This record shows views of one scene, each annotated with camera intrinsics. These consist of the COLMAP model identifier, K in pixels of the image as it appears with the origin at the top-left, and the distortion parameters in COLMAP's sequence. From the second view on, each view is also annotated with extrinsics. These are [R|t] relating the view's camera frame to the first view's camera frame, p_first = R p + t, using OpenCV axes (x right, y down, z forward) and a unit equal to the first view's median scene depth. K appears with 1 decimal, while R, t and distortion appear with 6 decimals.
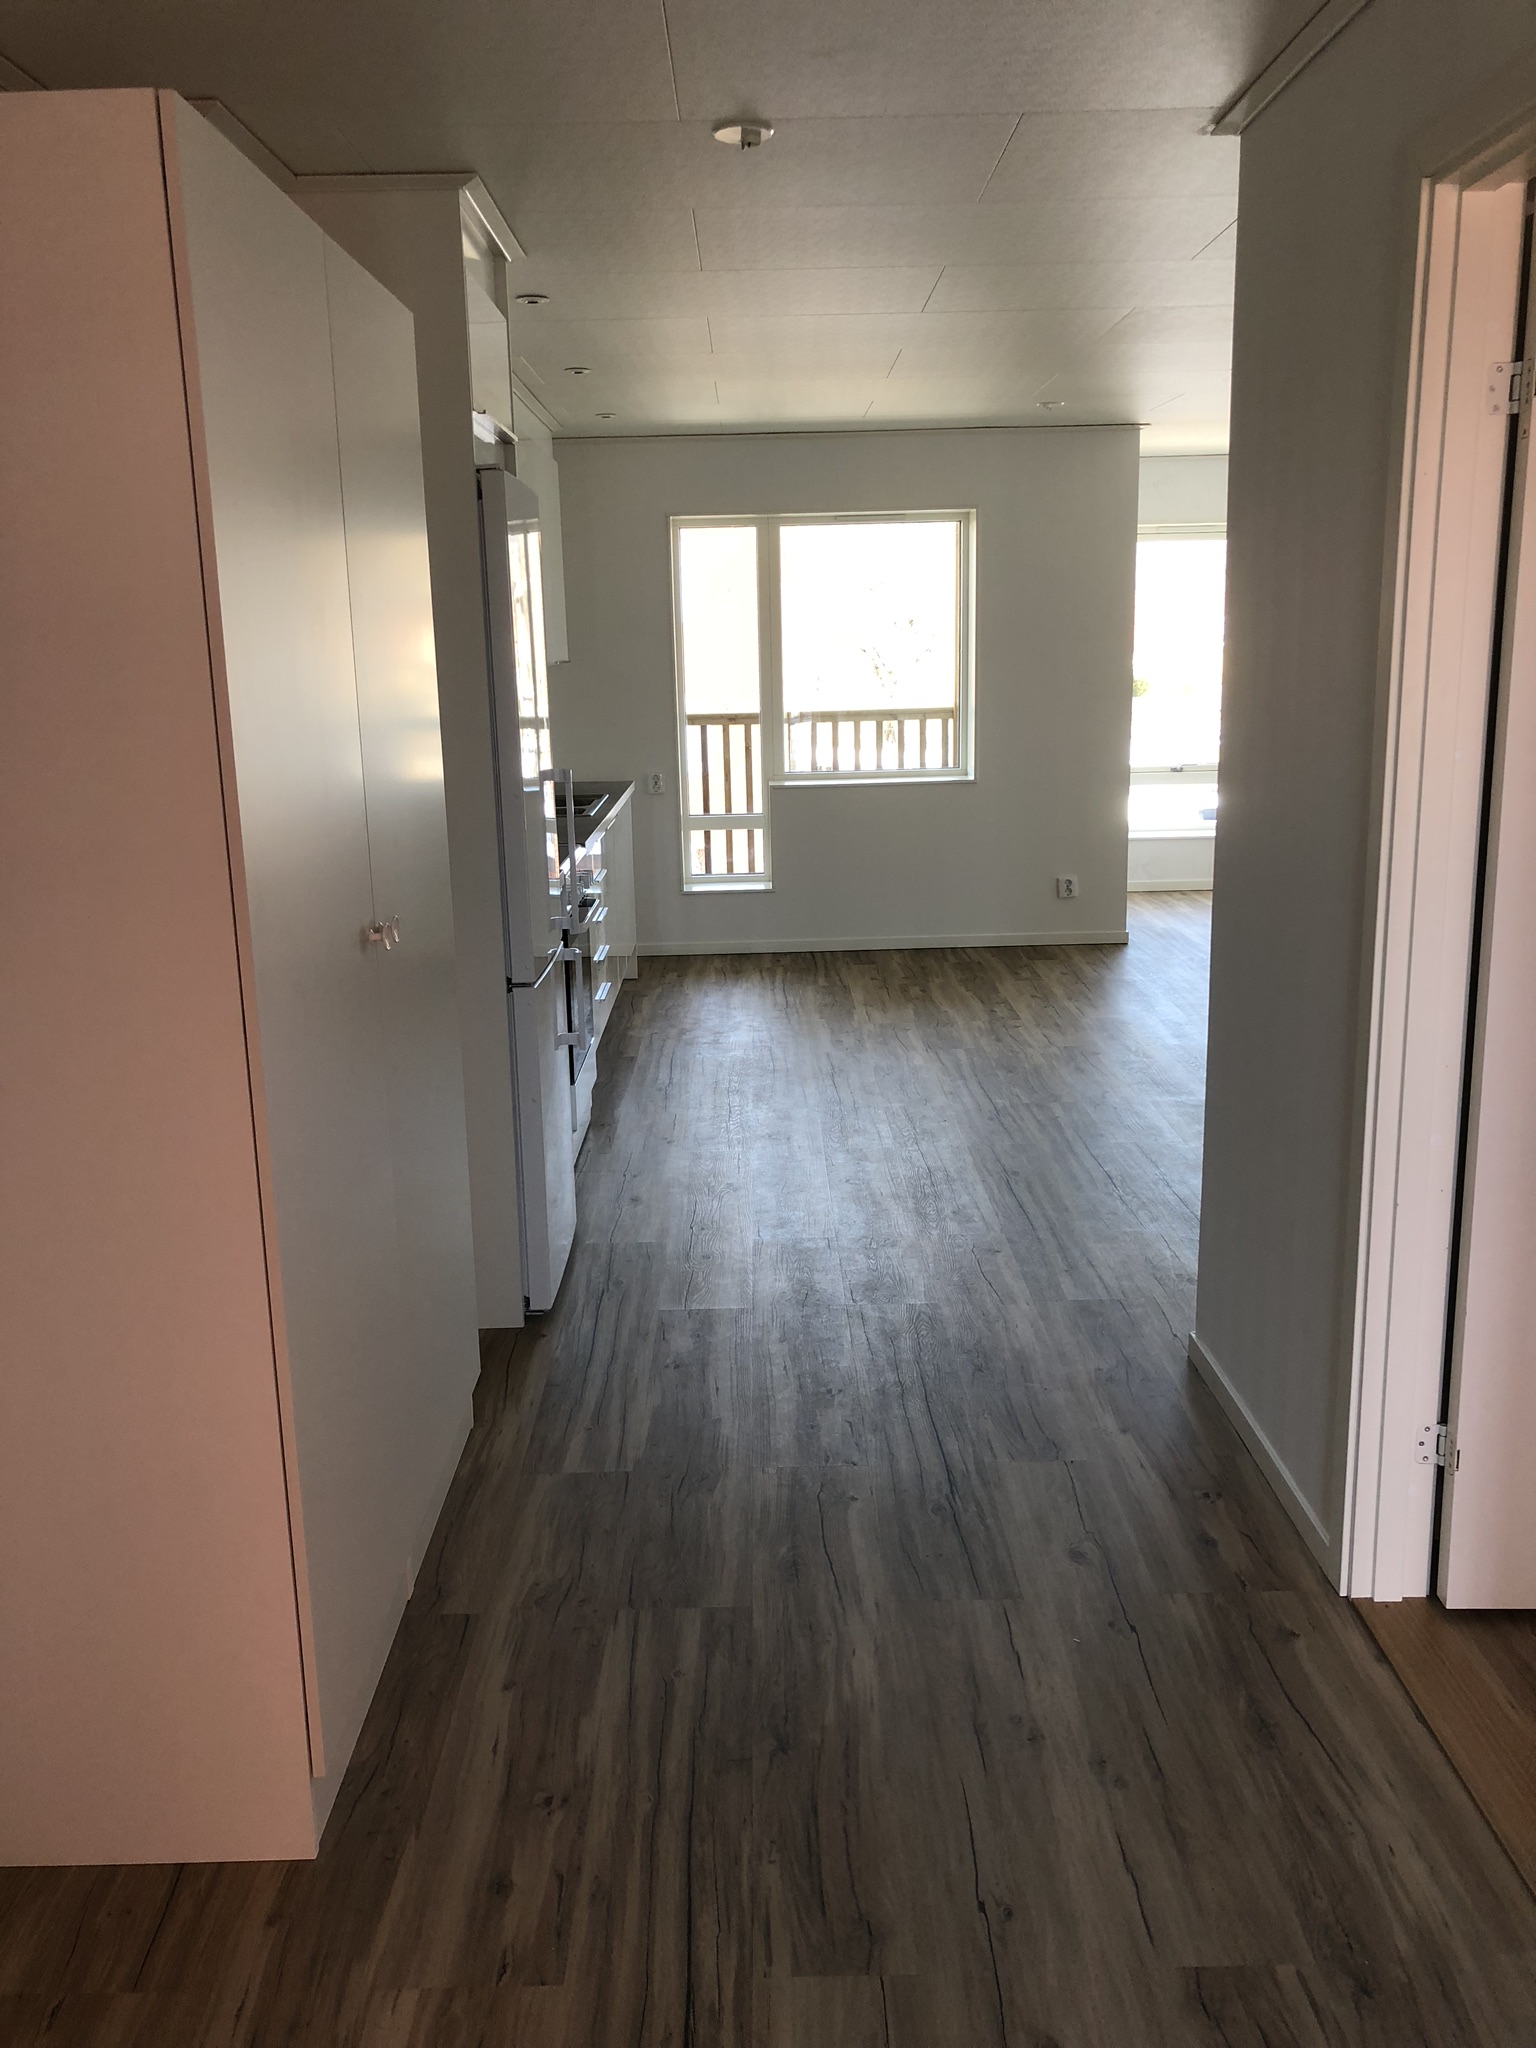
lens RADIAL K [[1690.5, 0, 769.0], [0, 1690.5, 1023.6], [0, 0, 1]] dist [0.030550, -0.022433]
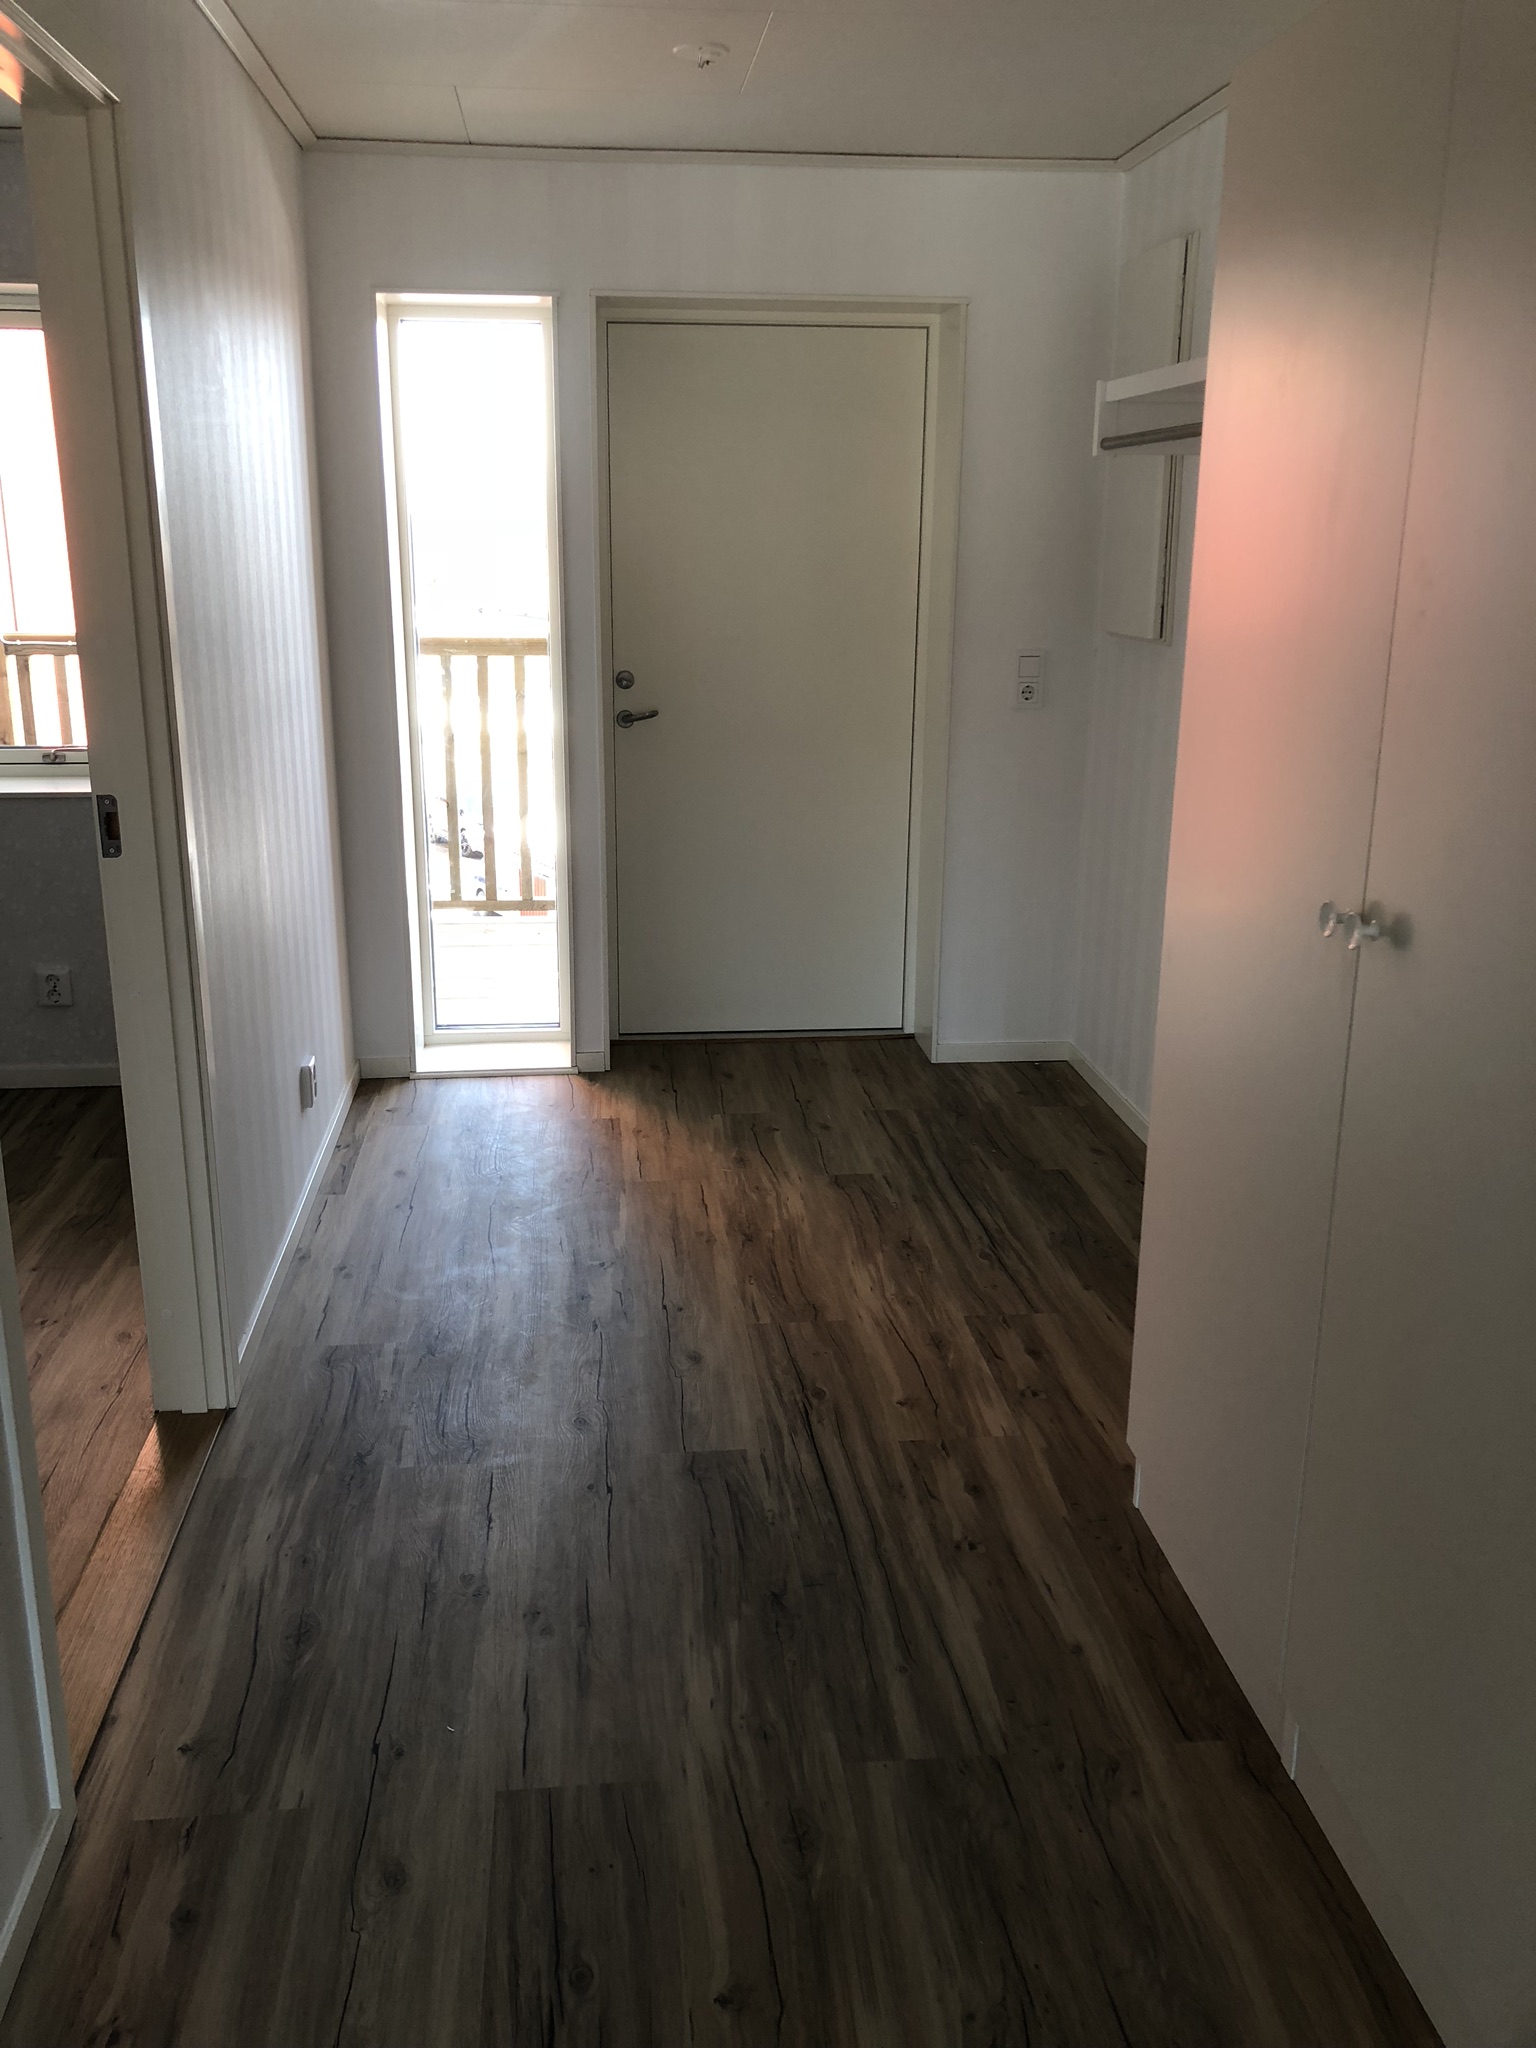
lens RADIAL K [[1690.5, 0, 766.3], [0, 1690.5, 1020.0], [0, 0, 1]] dist [0.030550, -0.022433]
pose [[-0.994706, 0.045963, -0.091904, 0.098878], [-0.004586, 0.873637, 0.486557, -0.415865], [0.102655, 0.484402, -0.868802, 1.823762]]
